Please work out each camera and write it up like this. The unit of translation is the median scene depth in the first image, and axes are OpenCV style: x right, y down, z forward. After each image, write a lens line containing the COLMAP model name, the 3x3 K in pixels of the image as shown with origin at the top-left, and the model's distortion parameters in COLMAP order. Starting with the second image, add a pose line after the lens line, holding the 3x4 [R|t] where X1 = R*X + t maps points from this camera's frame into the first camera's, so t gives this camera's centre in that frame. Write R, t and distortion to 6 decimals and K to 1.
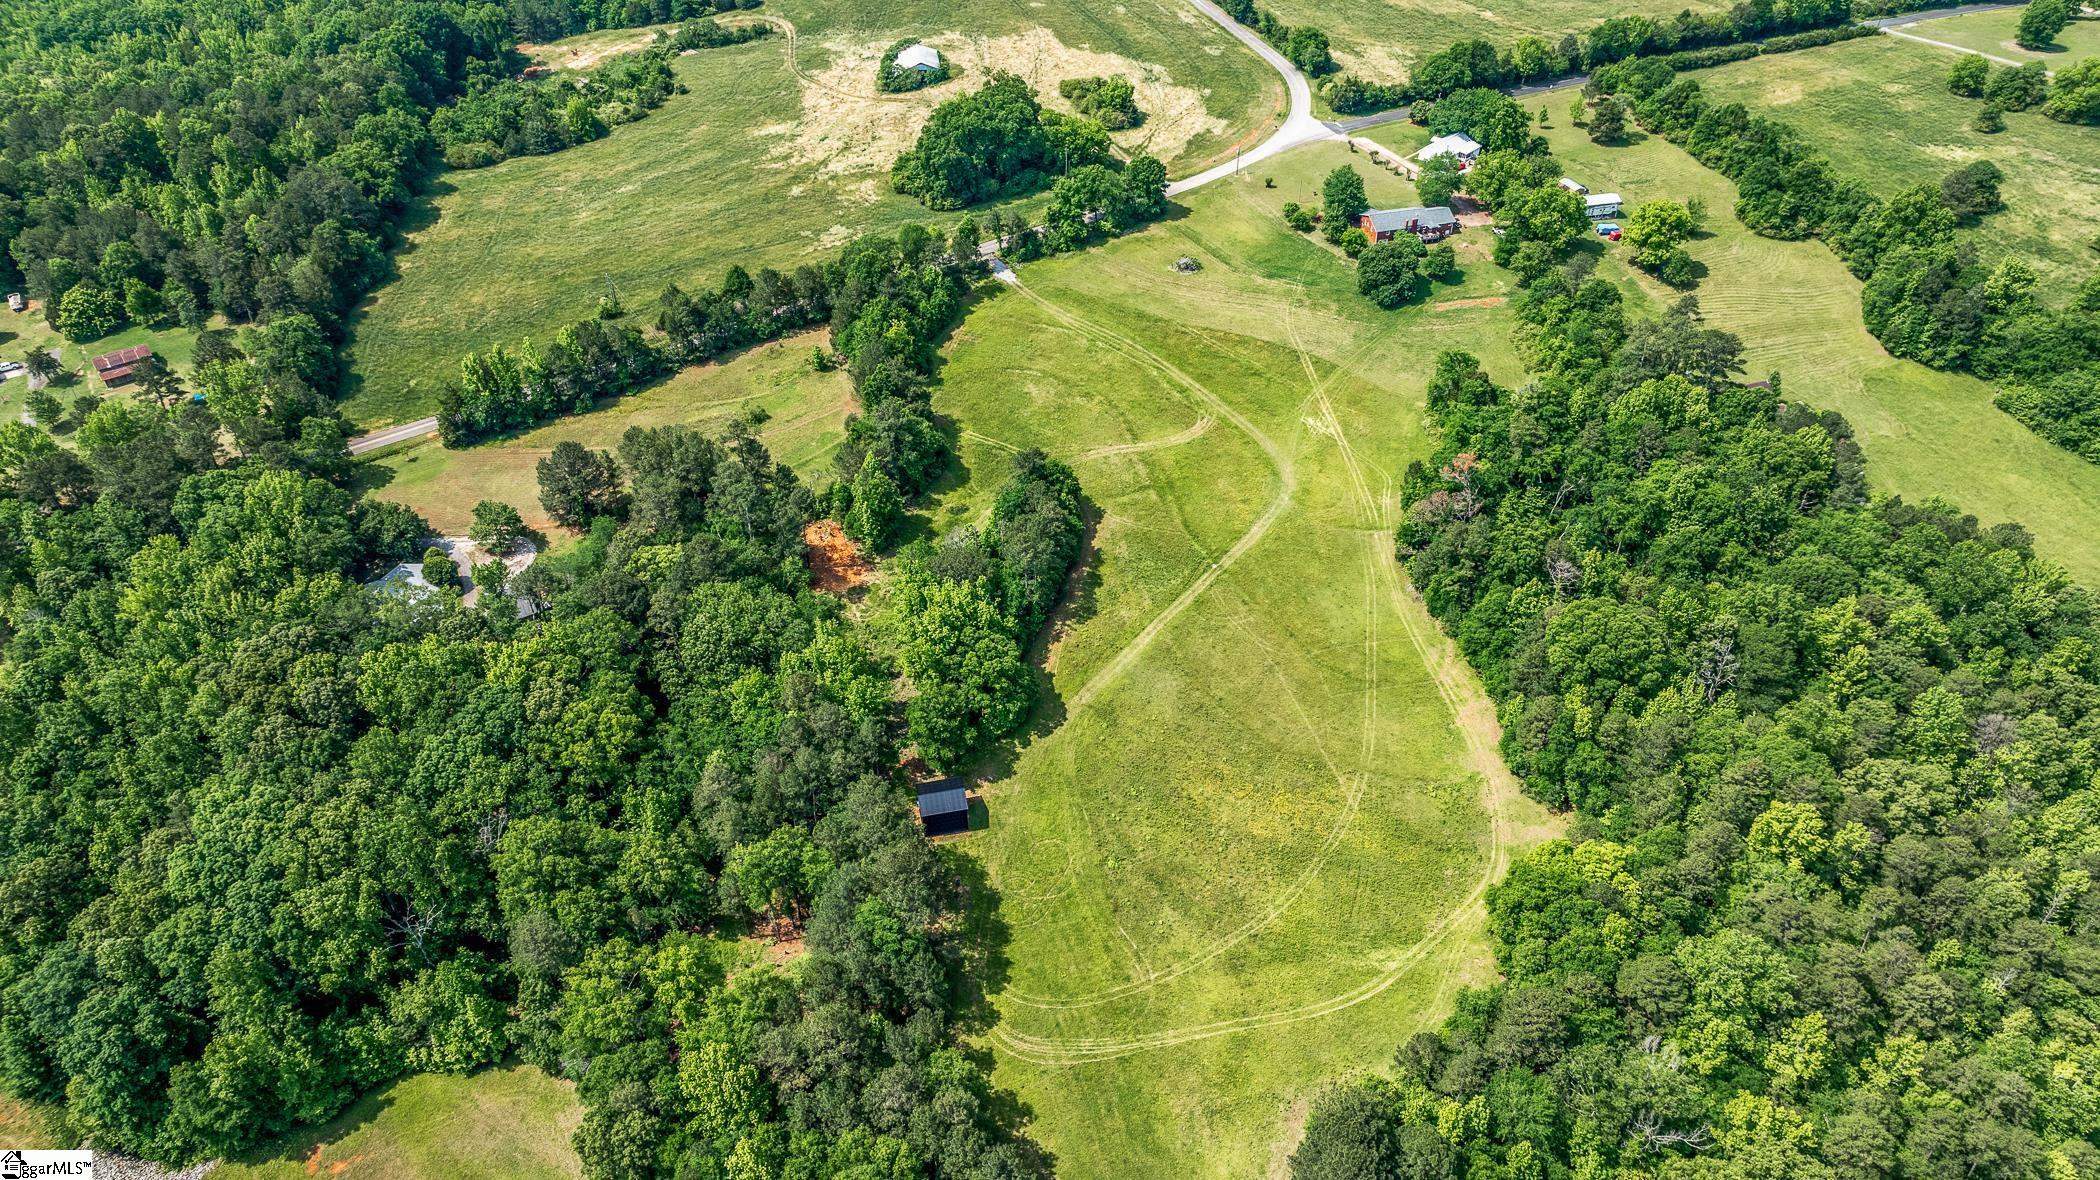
lens RADIAL K [[1476.4, 0, 1050.0], [0, 1476.4, 590.0], [0, 0, 1]] dist [-0.032107, 0.076627]
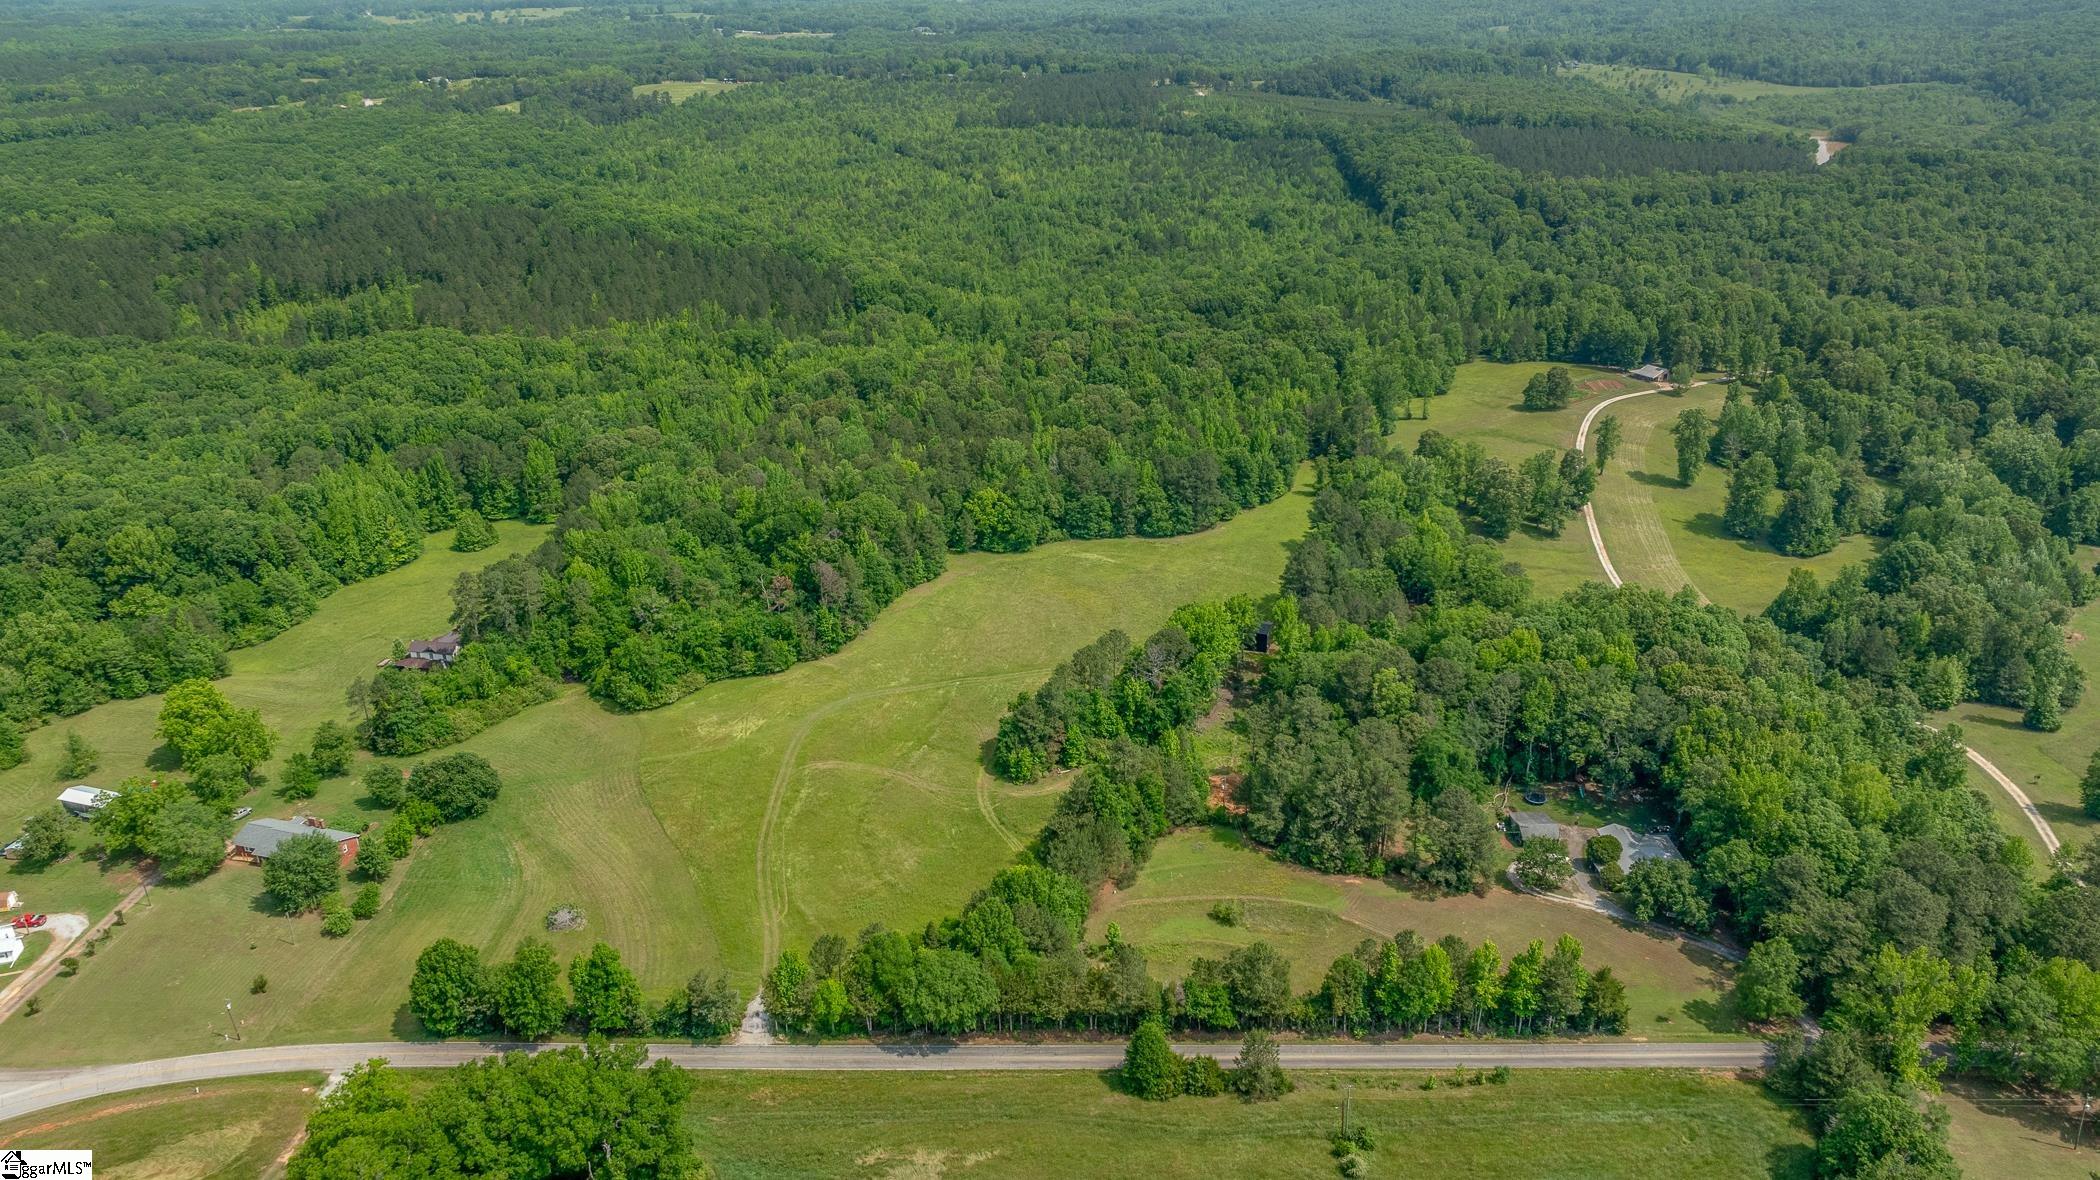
lens RADIAL K [[1540.4, 0, 1050.0], [0, 1540.4, 590.0], [0, 0, 1]] dist [-0.024022, 0.053163]
pose [[-0.843601, -0.171684, 0.508784, -0.475985], [0.374671, 0.490541, 0.786760, -0.829861], [-0.384654, 0.854338, -0.349496, 1.083050]]
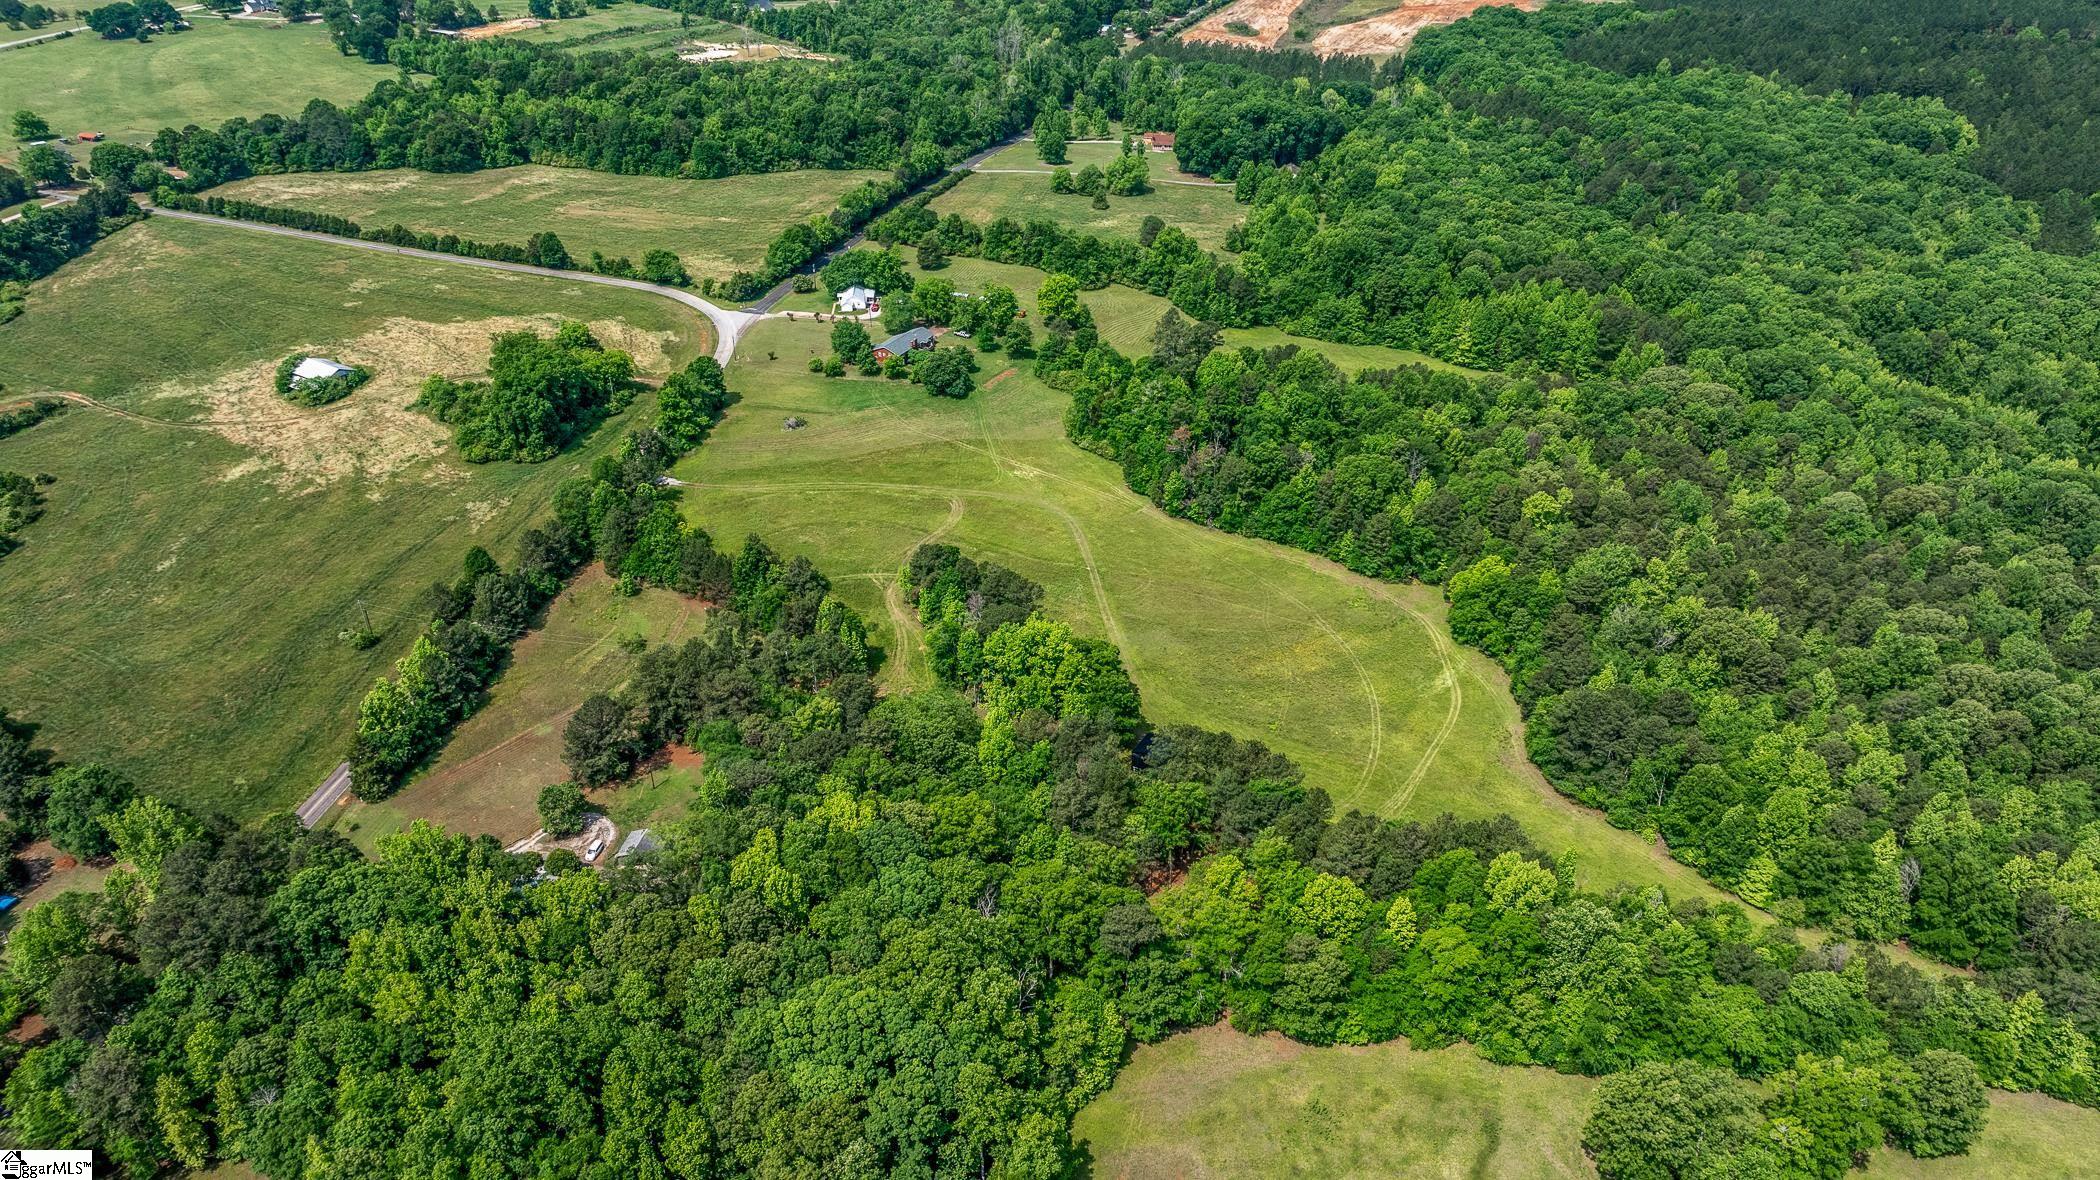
lens RADIAL K [[1476.4, 0, 1050.0], [0, 1476.4, 590.0], [0, 0, 1]] dist [-0.032107, 0.076627]
pose [[0.672729, -0.366234, 0.642890, -0.588345], [0.471465, 0.881839, 0.009008, -0.023317], [-0.570225, 0.297040, 0.765905, 0.044308]]
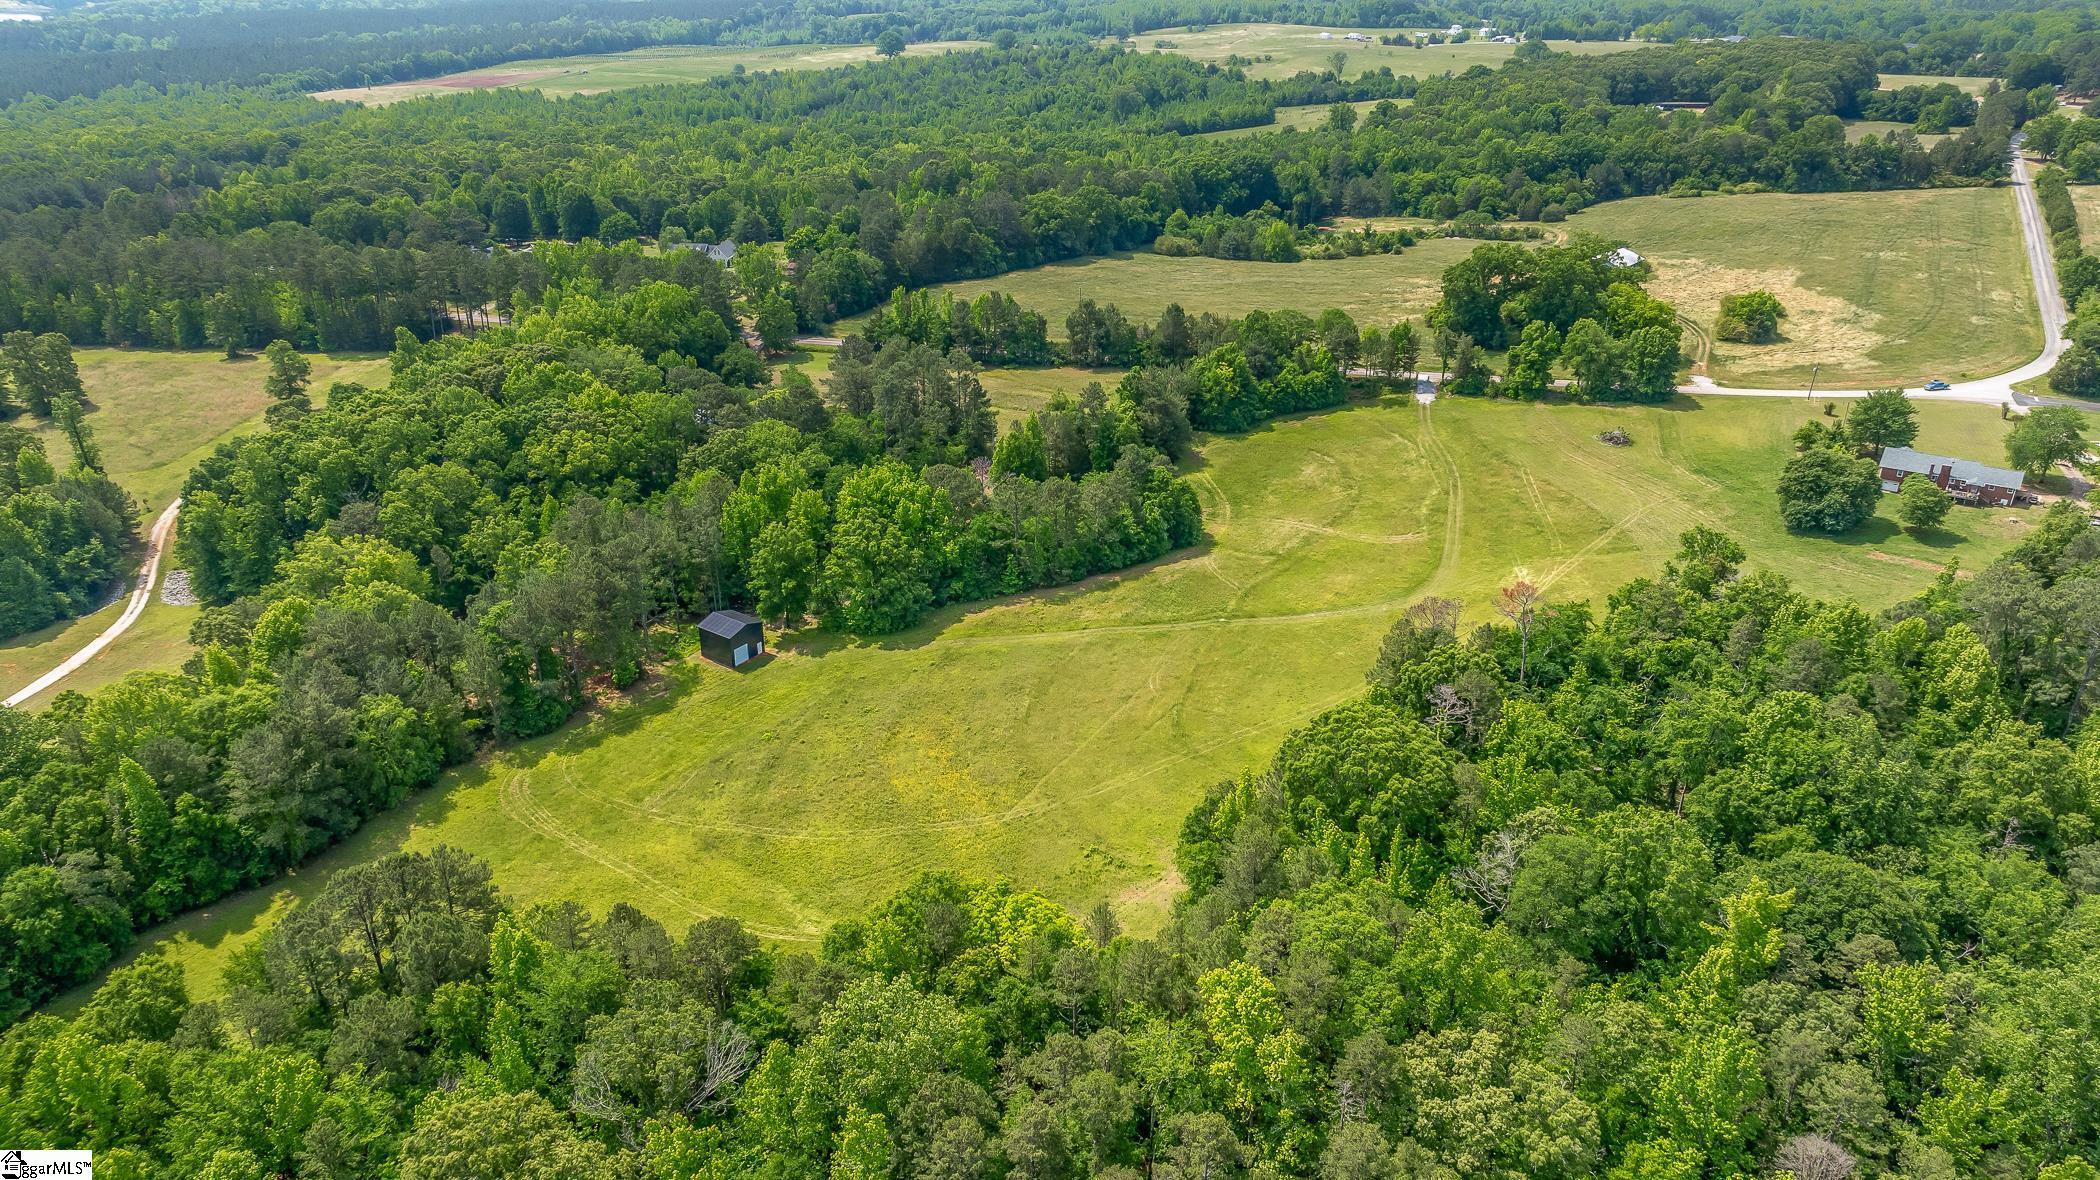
lens RADIAL K [[1516.4, 0, 1050.0], [0, 1516.4, 590.0], [0, 0, 1]] dist [-0.030063, 0.075523]
pose [[0.670939, 0.321177, -0.668346, 0.490267], [-0.476848, 0.877123, -0.057192, 0.051193], [0.567853, 0.357072, 0.741648, 0.246547]]
